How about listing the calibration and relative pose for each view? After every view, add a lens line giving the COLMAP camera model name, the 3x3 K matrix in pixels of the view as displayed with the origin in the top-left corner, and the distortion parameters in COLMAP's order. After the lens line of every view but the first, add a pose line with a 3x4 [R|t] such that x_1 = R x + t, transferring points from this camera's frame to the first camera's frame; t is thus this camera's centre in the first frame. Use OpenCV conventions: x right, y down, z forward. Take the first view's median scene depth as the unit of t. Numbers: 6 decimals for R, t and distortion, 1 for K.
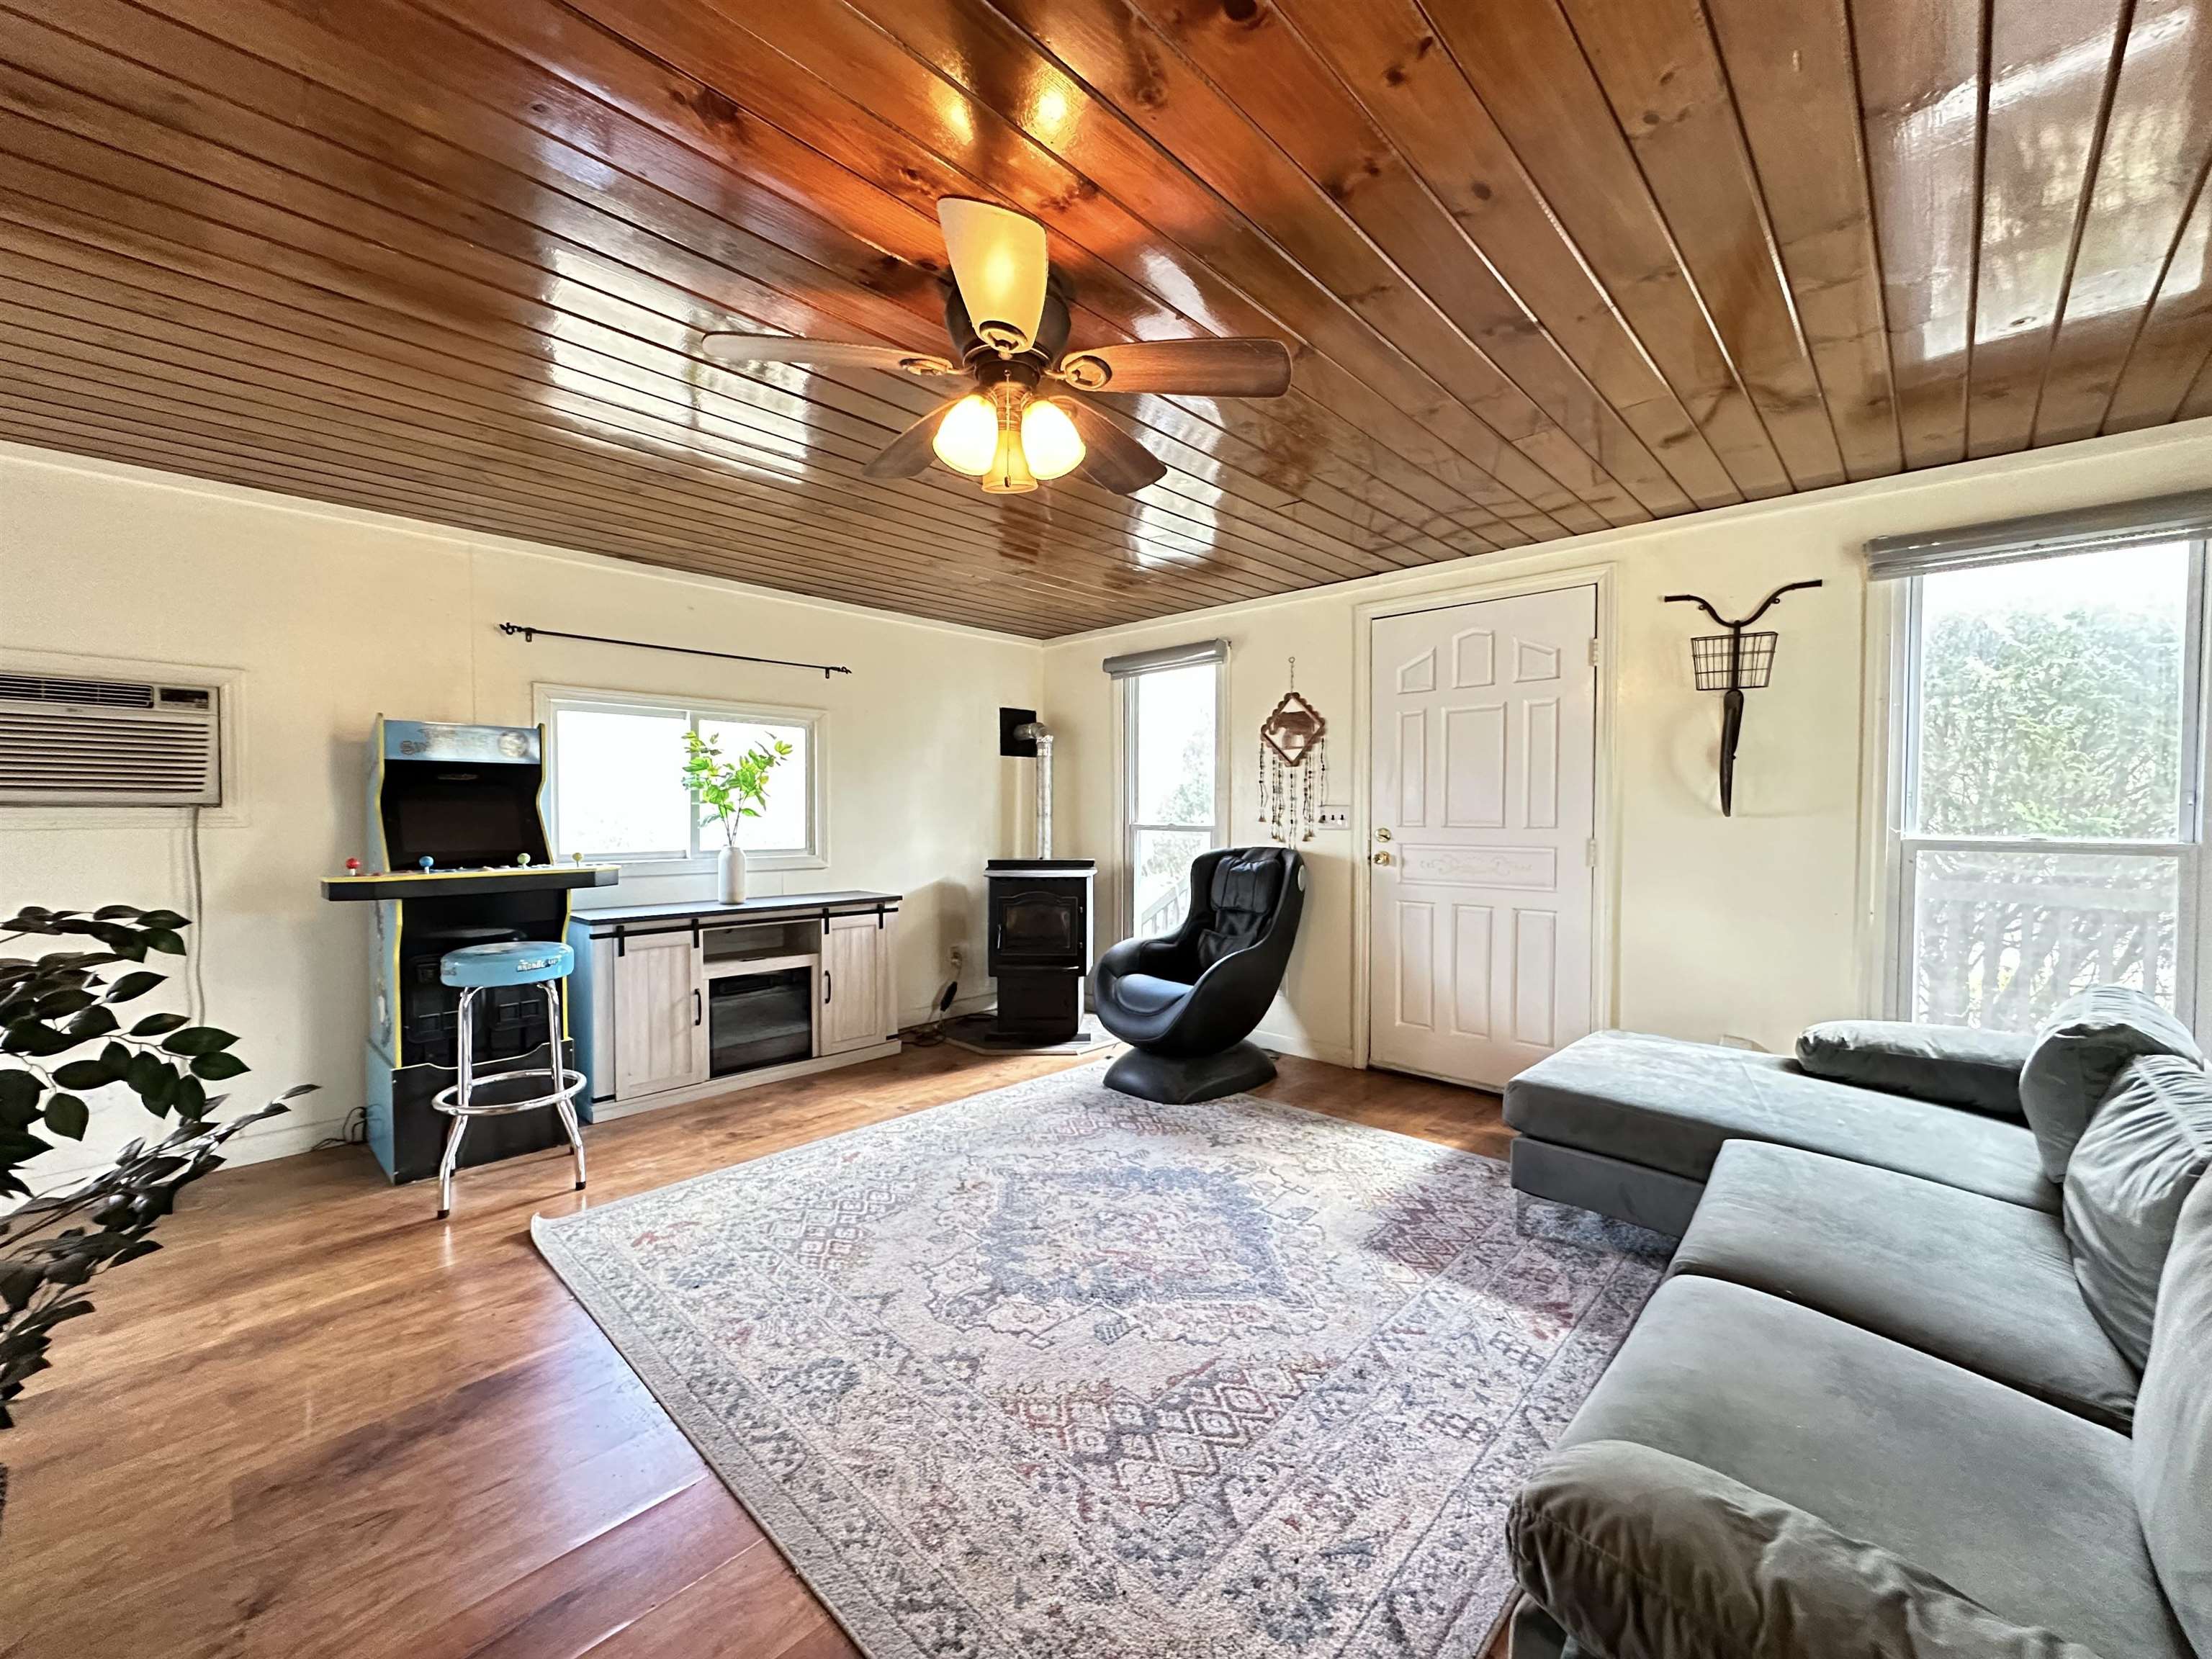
lens RADIAL K [[884.3, 0, 1105.9], [0, 884.3, 827.3], [0, 0, 1]] dist [-0.003798, -0.000100]
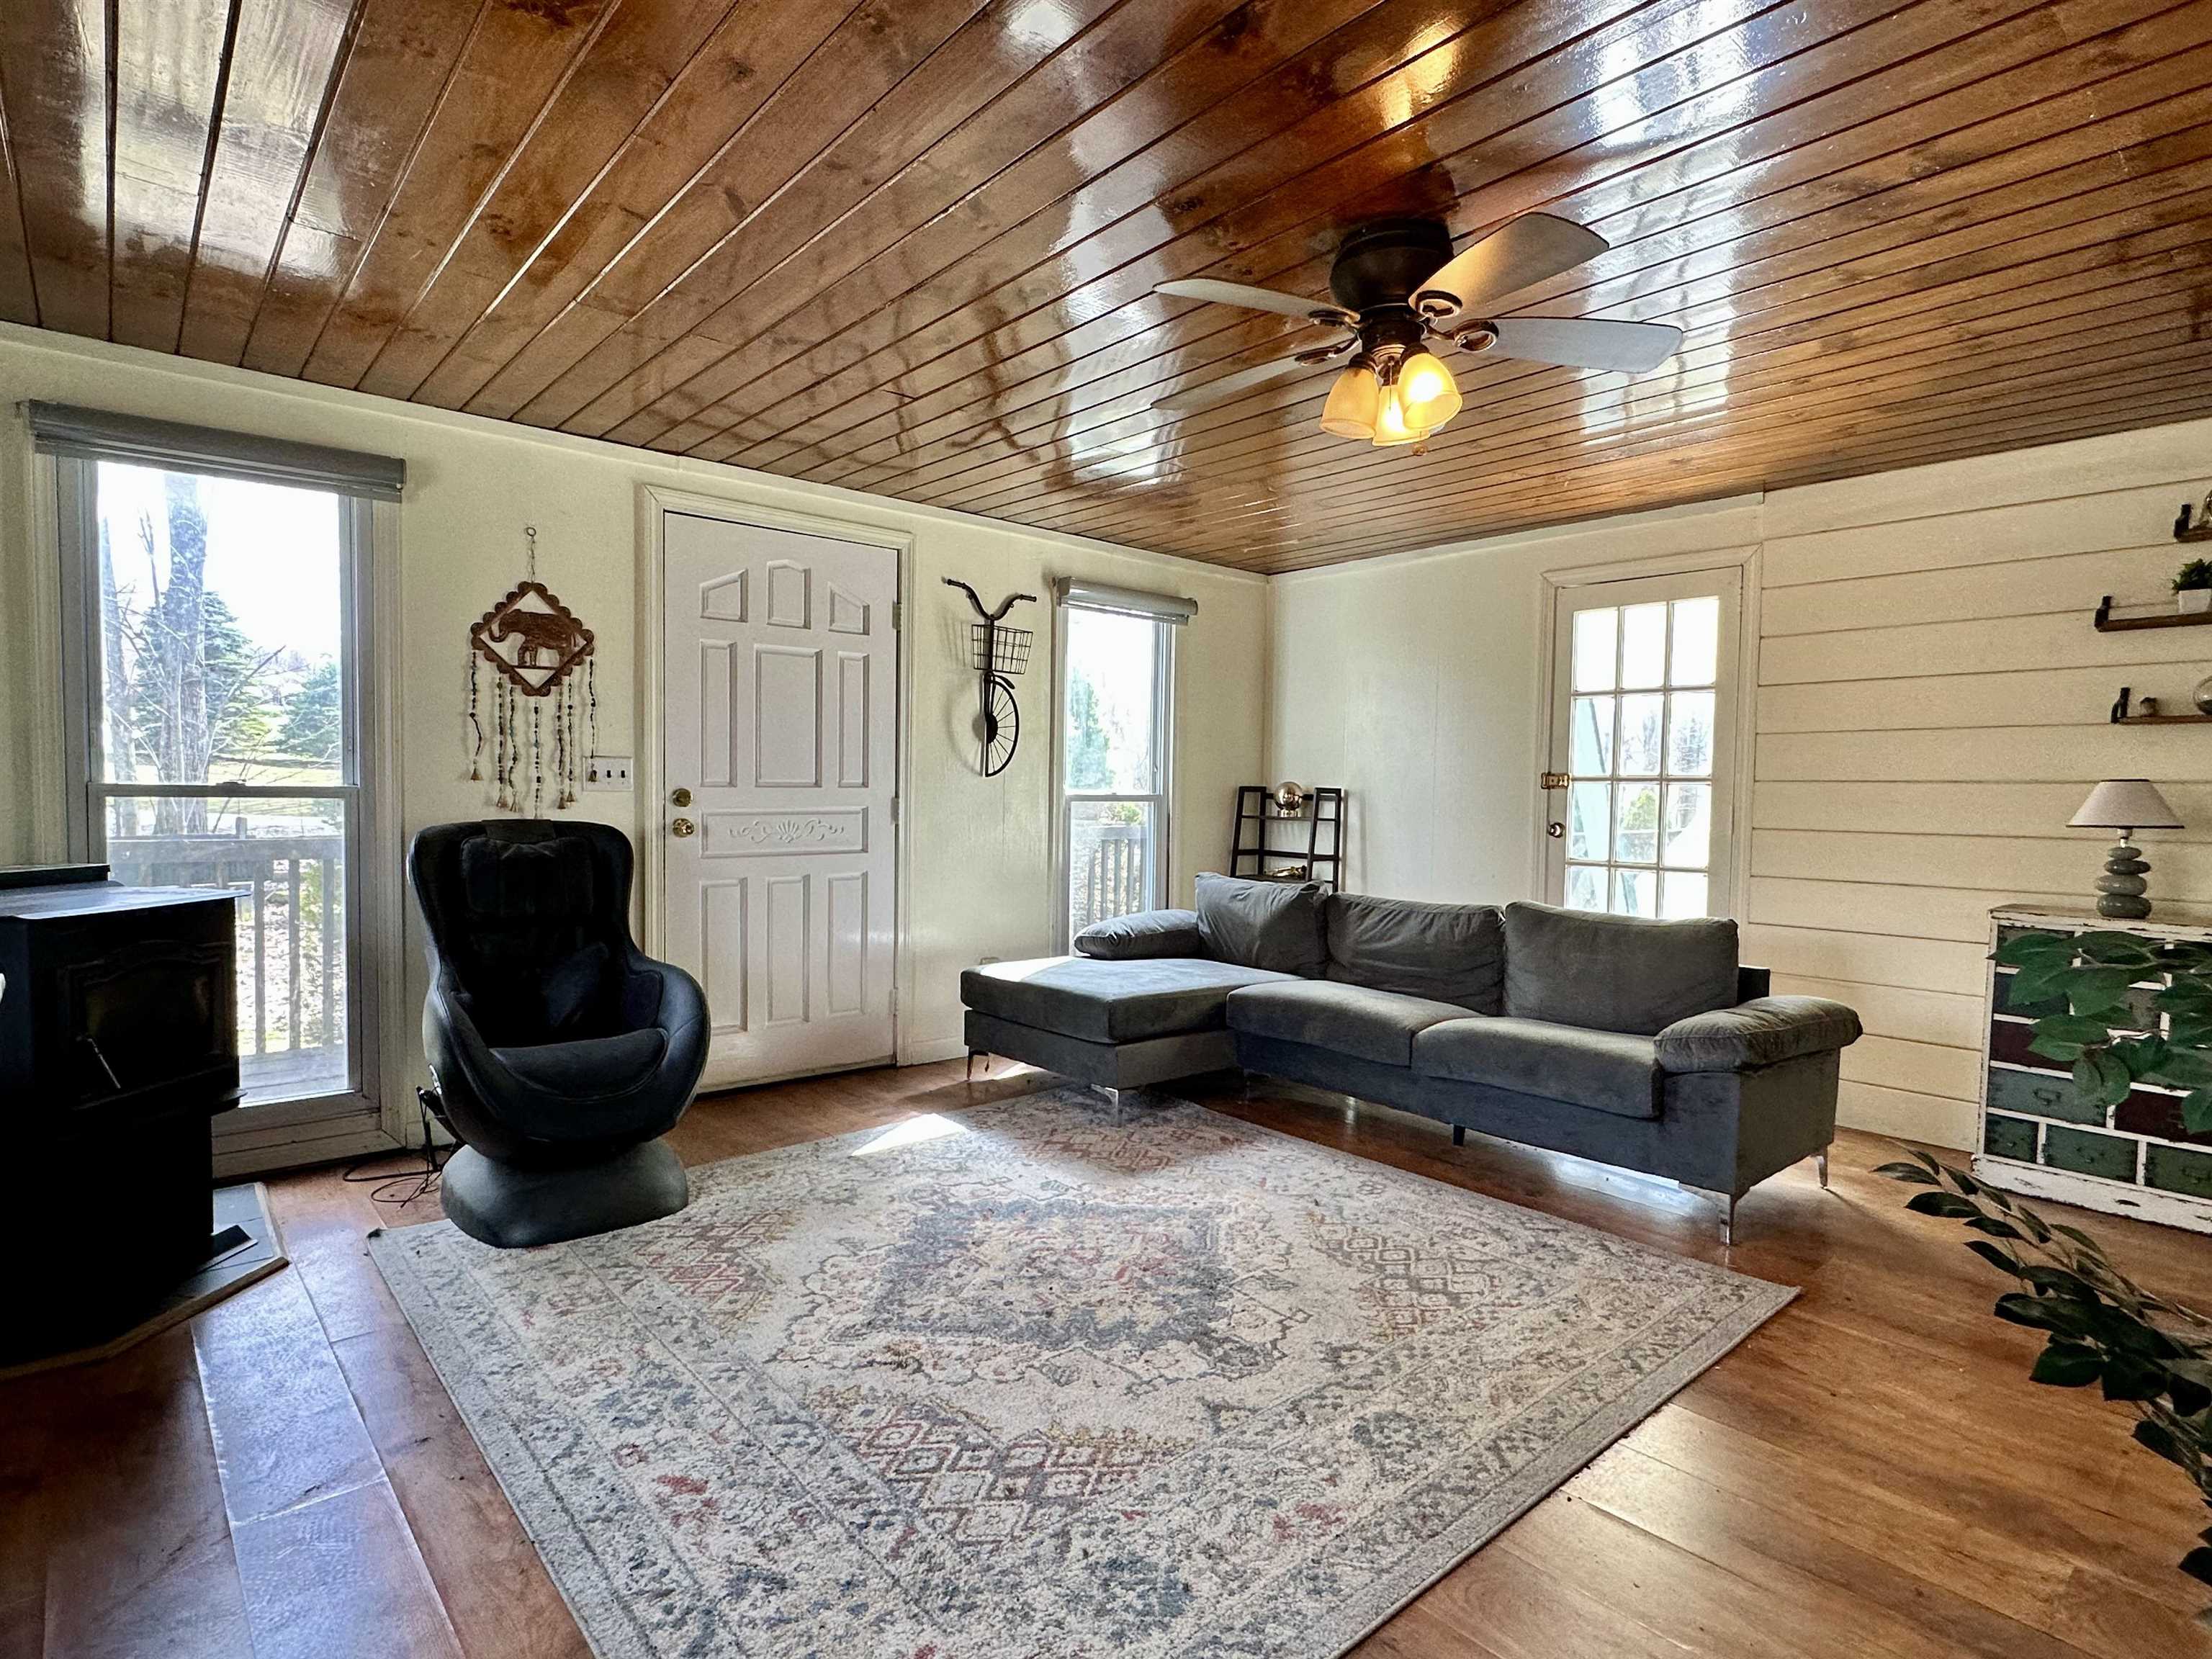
lens RADIAL K [[1152.4, 0, 1106.1], [0, 1152.4, 834.5], [0, 0, 1]] dist [-0.001282, -0.000501]
pose [[0.088719, -0.044755, 0.995051, -0.877234], [0.004793, 0.998998, 0.044505, -0.002750], [-0.996045, 0.000821, 0.088844, 0.723843]]
